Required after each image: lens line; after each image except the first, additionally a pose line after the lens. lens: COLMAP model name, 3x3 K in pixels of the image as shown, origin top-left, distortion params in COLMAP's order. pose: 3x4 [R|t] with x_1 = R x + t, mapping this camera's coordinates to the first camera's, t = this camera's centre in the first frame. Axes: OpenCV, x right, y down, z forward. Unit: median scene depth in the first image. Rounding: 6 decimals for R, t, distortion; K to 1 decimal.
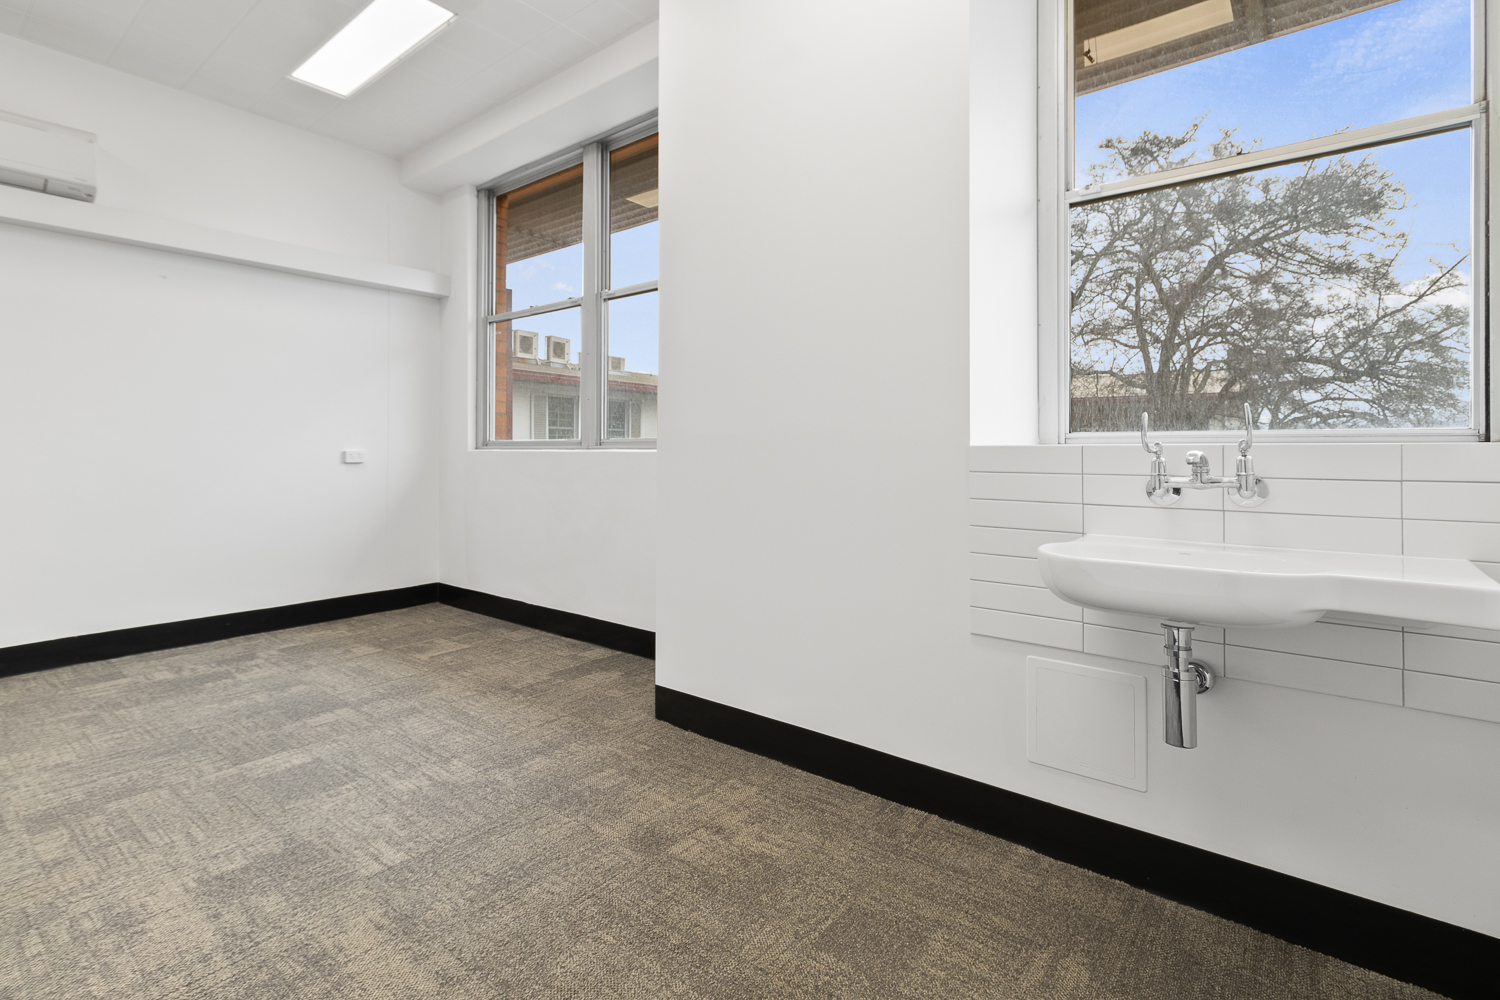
lens RADIAL K [[703.3, 0, 748.9], [0, 703.3, 452.0], [0, 0, 1]] dist [-0.000032, -0.000155]
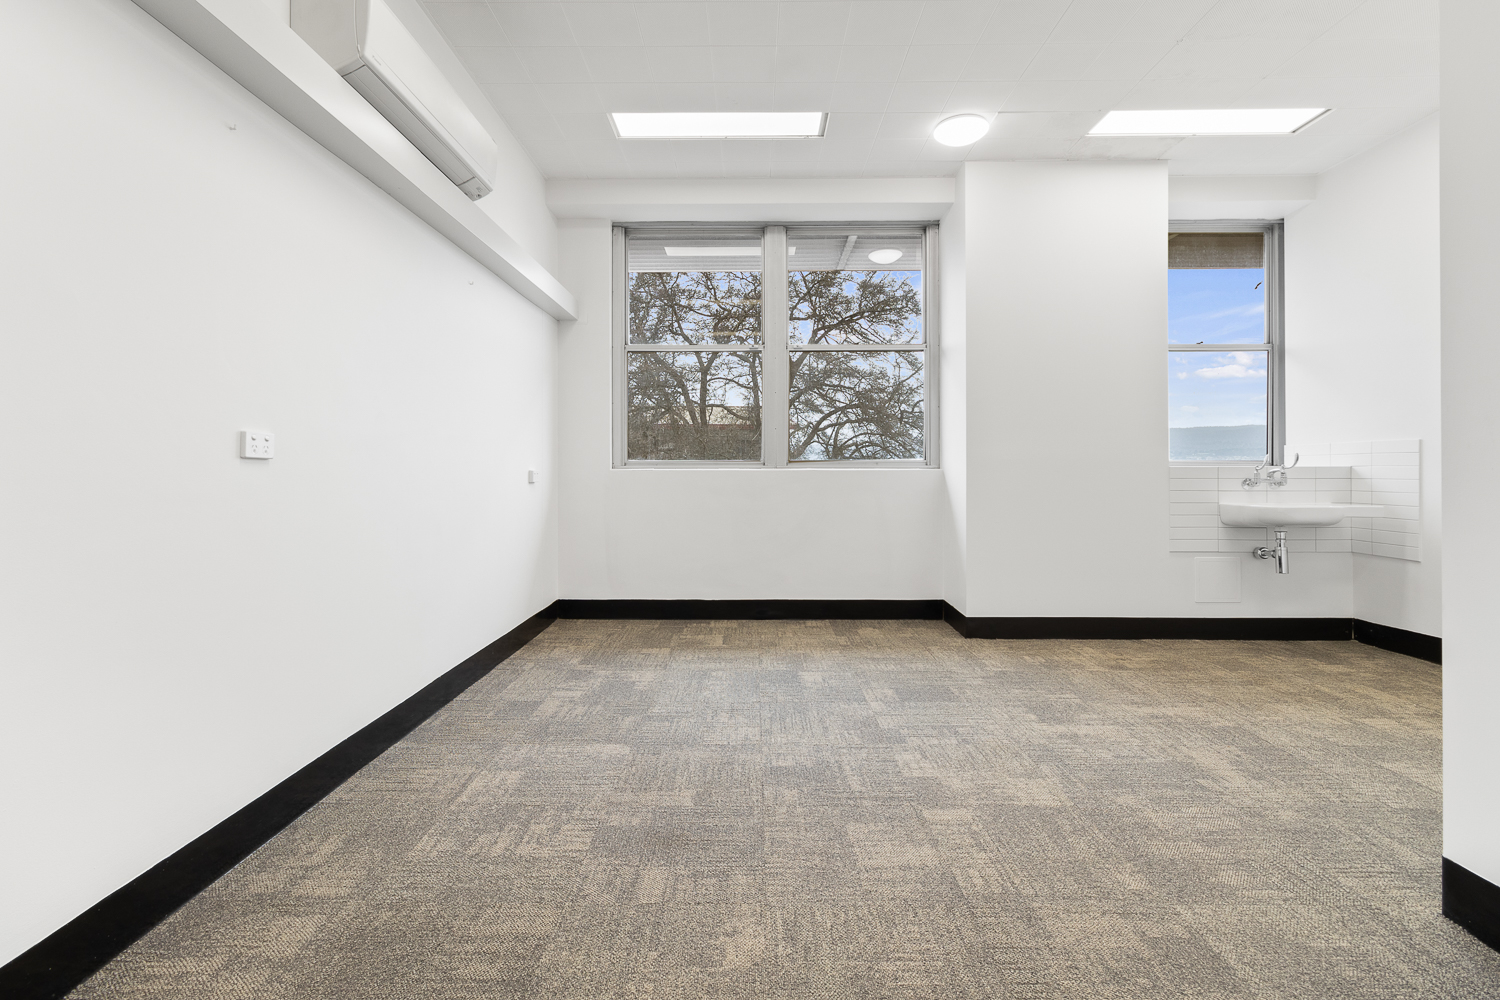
lens RADIAL K [[697.3, 0, 747.5], [0, 697.3, 472.9], [0, 0, 1]] dist [0.000719, 0.000000]
pose [[0.785187, -0.004078, 0.619245, -2.266314], [0.002188, 0.999990, 0.003811, 0.000218], [-0.619255, -0.001637, 0.785189, 0.114224]]
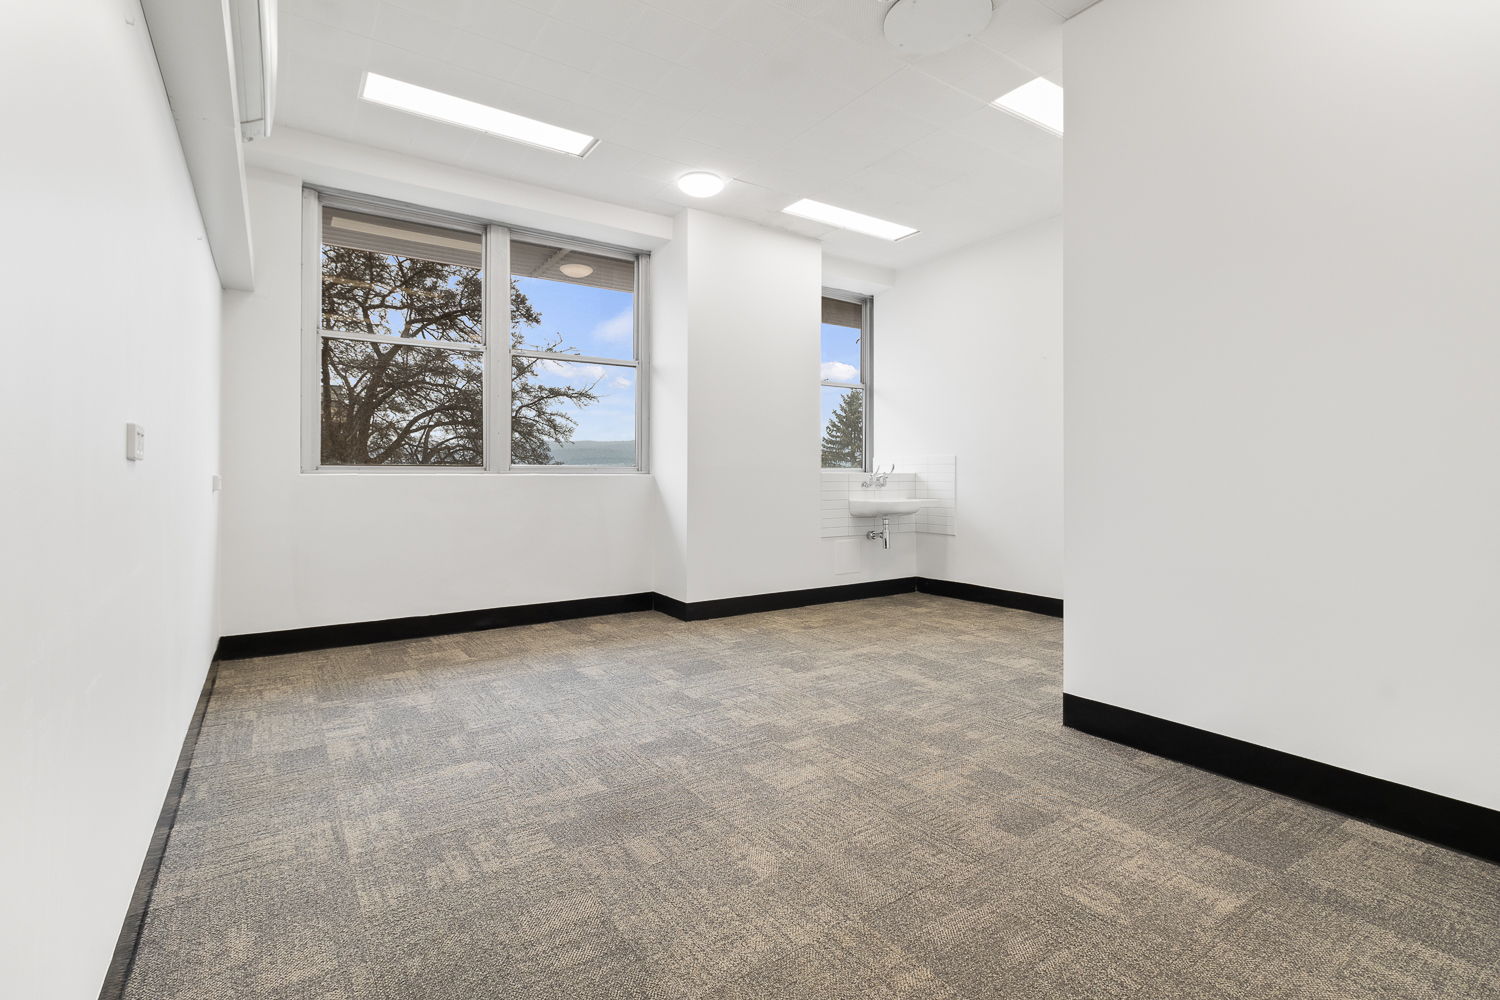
lens RADIAL K [[697.3, 0, 747.5], [0, 697.3, 472.9], [0, 0, 1]] dist [0.000719, 0.000000]
pose [[0.290208, 0.002598, 0.956960, -2.756106], [0.000698, 0.999995, -0.002926, 0.000165], [-0.956963, 0.001518, 0.290204, 0.498076]]
